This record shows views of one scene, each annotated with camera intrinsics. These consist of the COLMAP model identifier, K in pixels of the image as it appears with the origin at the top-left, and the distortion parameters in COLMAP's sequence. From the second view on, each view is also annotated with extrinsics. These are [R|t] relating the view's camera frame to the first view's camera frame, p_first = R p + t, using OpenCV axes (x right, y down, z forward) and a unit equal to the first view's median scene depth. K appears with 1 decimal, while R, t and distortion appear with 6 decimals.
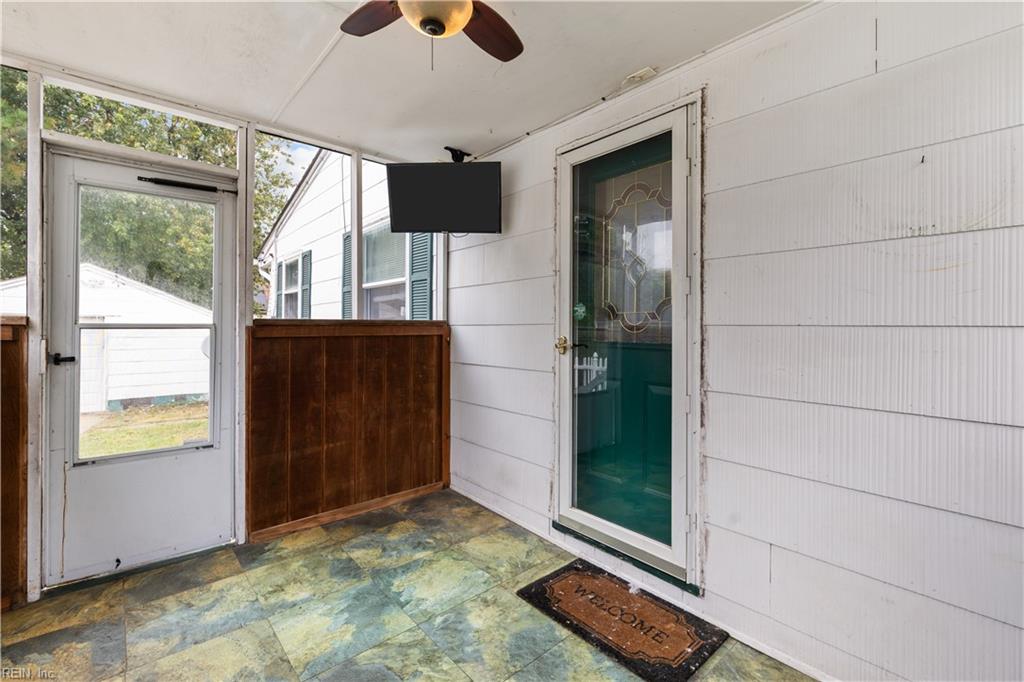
lens RADIAL K [[455.1, 0, 509.1], [0, 455.1, 325.3], [0, 0, 1]] dist [-0.001046, -0.000056]
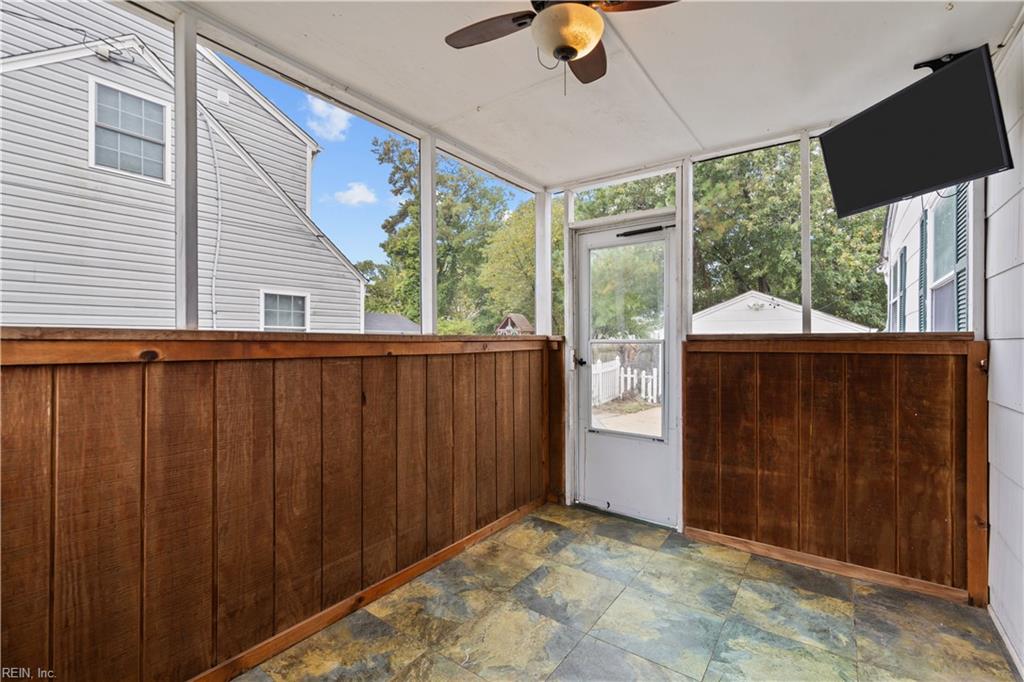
lens RADIAL K [[455.1, 0, 510.2], [0, 455.1, 342.4], [0, 0, 1]] dist [-0.001046, -0.000056]
pose [[0.209763, -0.000096, -0.977752, 0.406901], [0.001232, 0.999999, 0.000167, 0.003605], [0.977751, -0.001240, 0.209763, 0.322880]]
